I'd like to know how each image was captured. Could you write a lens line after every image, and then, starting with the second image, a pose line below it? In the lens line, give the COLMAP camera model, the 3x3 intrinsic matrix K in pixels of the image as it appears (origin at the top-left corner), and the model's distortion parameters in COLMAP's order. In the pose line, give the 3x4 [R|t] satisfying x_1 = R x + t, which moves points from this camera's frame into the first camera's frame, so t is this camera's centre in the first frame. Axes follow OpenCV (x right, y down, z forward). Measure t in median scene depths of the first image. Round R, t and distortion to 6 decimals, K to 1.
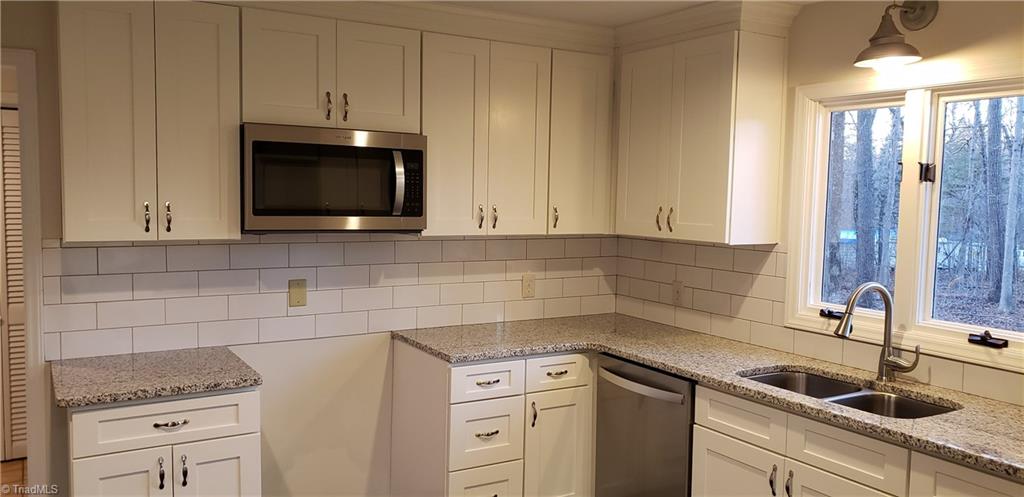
lens RADIAL K [[784.4, 0, 511.5], [0, 784.4, 243.9], [0, 0, 1]] dist [0.106868, -0.165145]
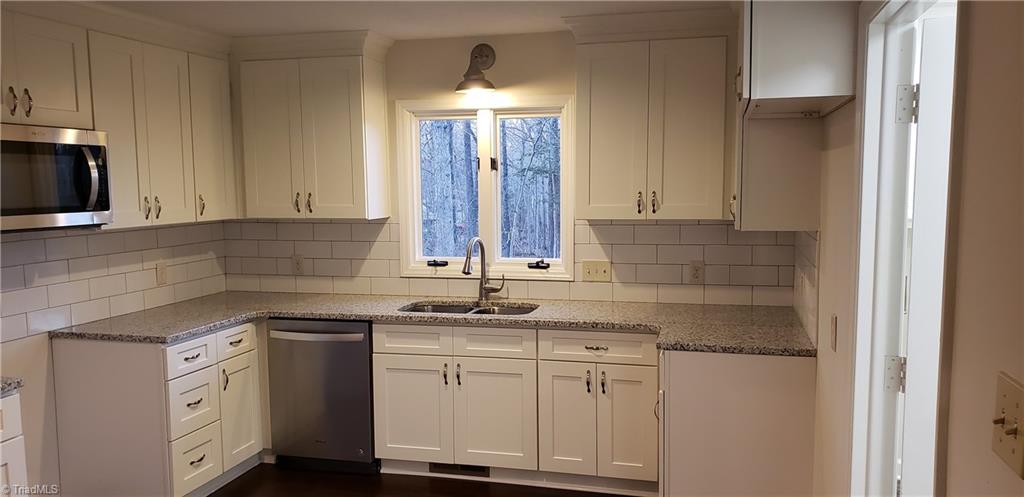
lens RADIAL K [[774.4, 0, 539.2], [0, 774.4, 259.2], [0, 0, 1]] dist [0.000128, -0.045580]
pose [[0.704902, -0.097726, 0.702540, -0.427718], [0.068903, 0.995213, 0.069304, -0.002388], [-0.705950, -0.000445, 0.708261, -0.111913]]
